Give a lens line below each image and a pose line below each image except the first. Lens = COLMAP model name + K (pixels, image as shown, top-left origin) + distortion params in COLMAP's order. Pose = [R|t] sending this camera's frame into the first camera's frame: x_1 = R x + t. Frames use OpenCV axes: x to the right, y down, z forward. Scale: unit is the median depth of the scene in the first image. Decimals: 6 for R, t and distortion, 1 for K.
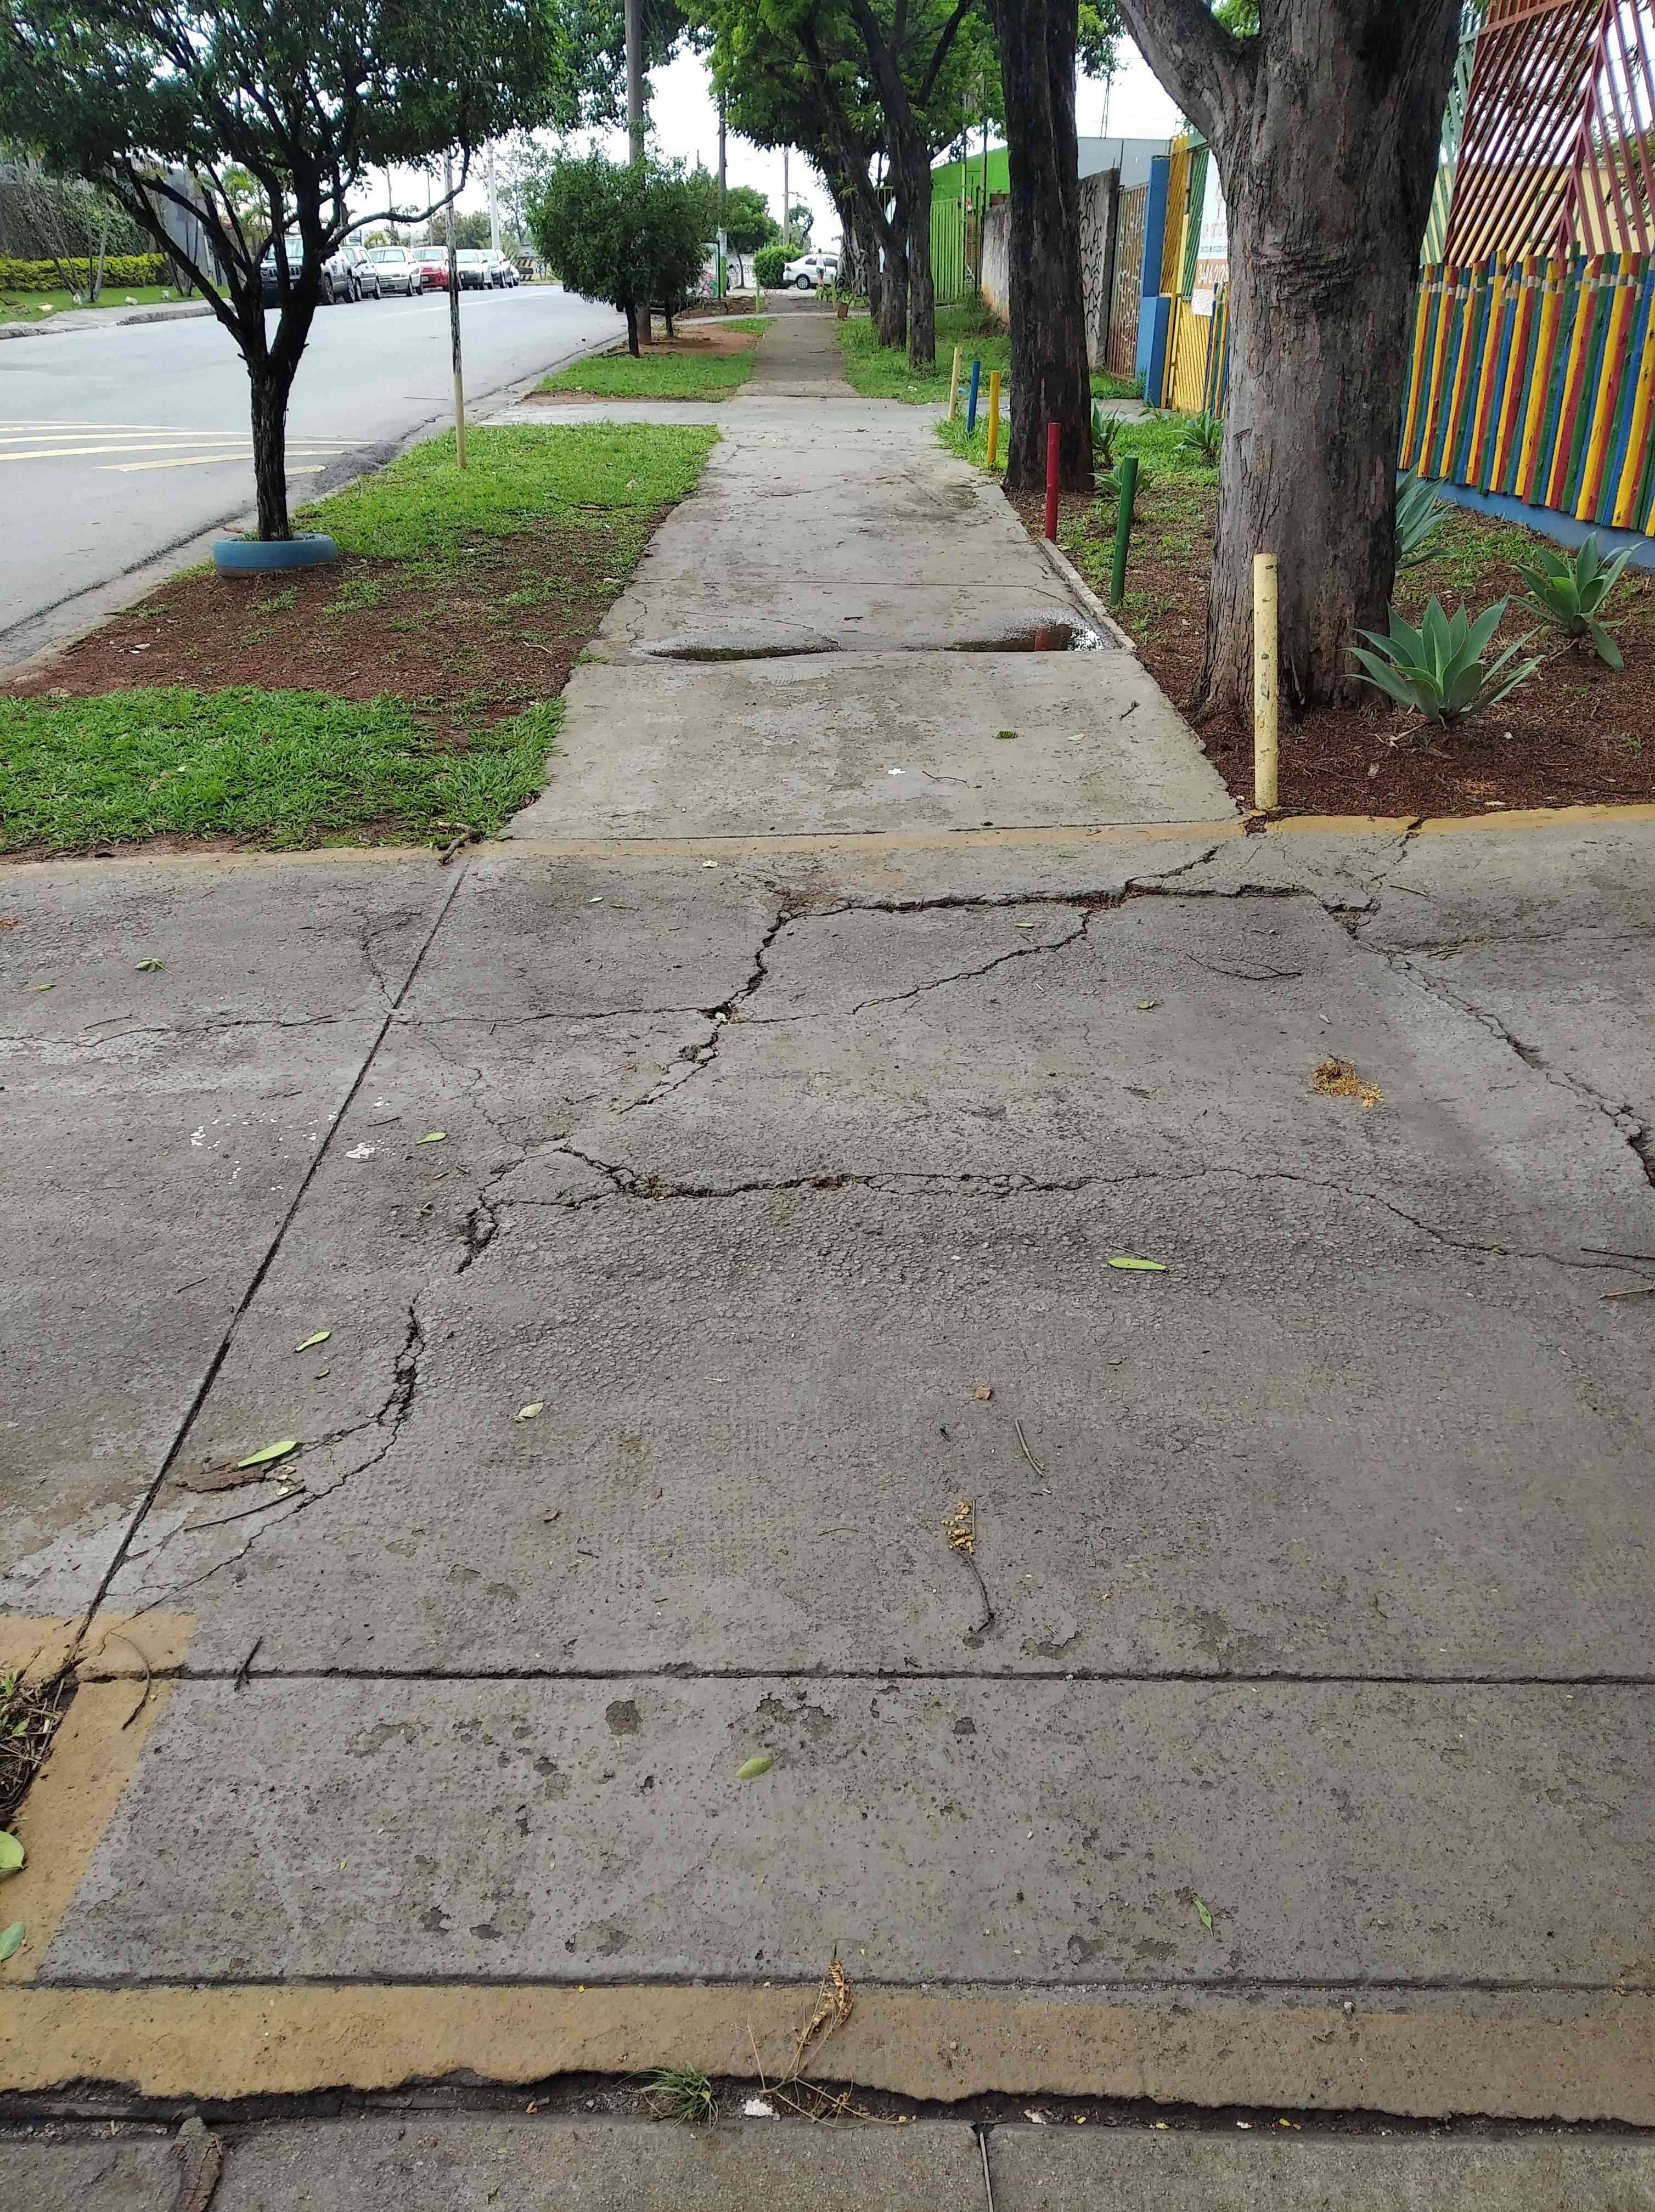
lens RADIAL K [[1639.0, 0, 827.5], [0, 1639.0, 1106.0], [0, 0, 1]] dist [0.032539, -0.062952]
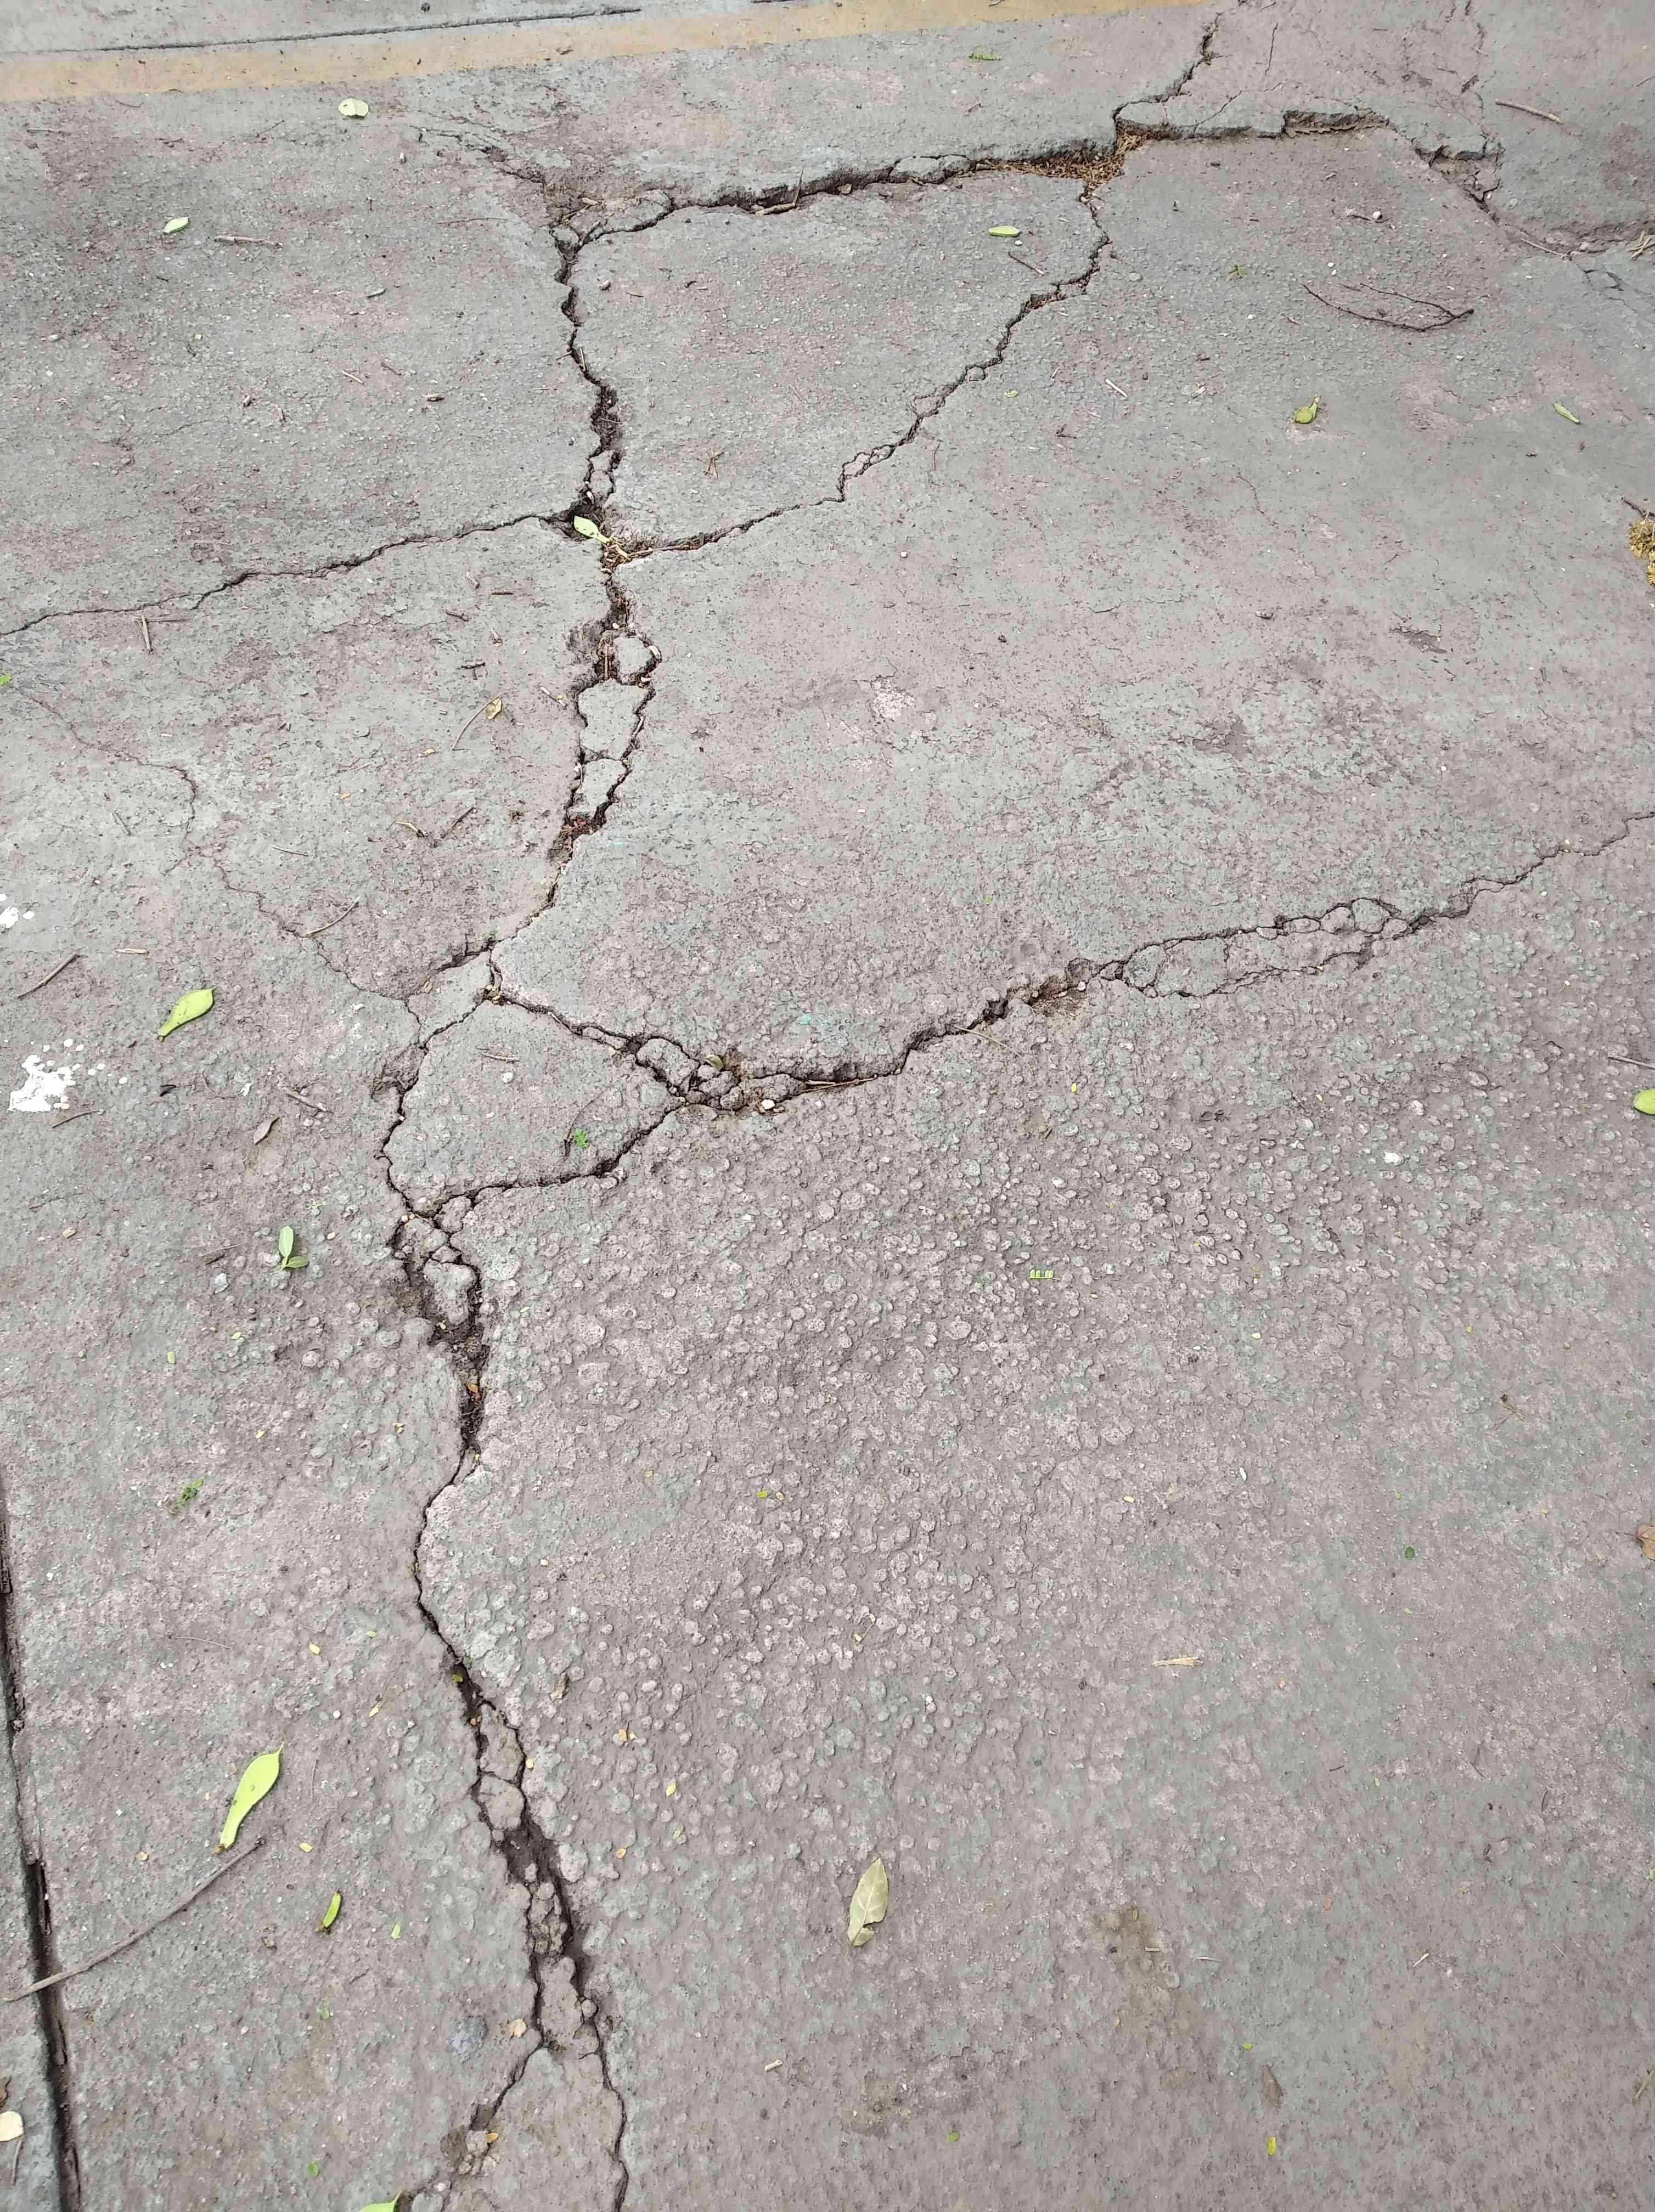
lens RADIAL K [[1639.0, 0, 827.5], [0, 1639.0, 1106.0], [0, 0, 1]] dist [0.032539, -0.062952]
pose [[0.941219, -0.216395, 0.259383, -0.166168], [0.066677, 0.871776, 0.485345, -0.141242], [-0.331150, -0.439521, 0.834961, 0.459901]]
